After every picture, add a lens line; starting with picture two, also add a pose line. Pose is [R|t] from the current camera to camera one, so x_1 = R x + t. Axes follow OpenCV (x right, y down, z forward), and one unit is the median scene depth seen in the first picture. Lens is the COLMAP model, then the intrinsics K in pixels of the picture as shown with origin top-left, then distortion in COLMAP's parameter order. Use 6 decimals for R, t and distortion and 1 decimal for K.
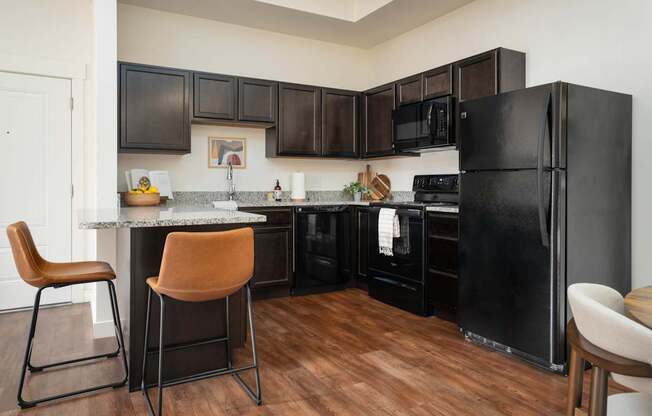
lens RADIAL K [[455.3, 0, 325.8], [0, 455.3, 188.2], [0, 0, 1]] dist [0.003502, 0.001658]
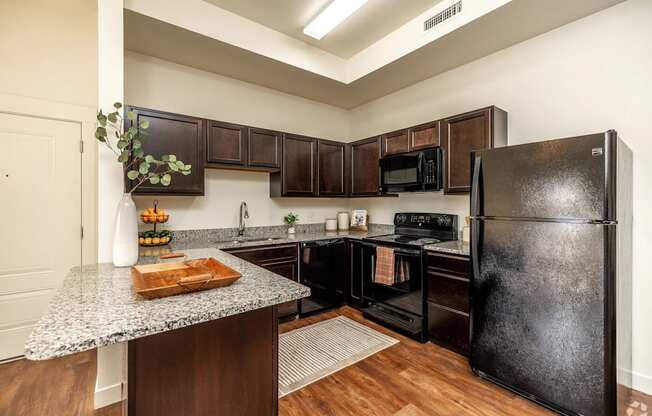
lens RADIAL K [[291.9, 0, 326.0], [0, 291.9, 208.0], [0, 0, 1]] dist [0.013132, 0.000043]
pose [[0.991971, -0.003351, 0.126423, -0.093695], [0.002770, 0.999985, 0.004772, -0.048137], [-0.126437, -0.004384, 0.991965, 0.264416]]
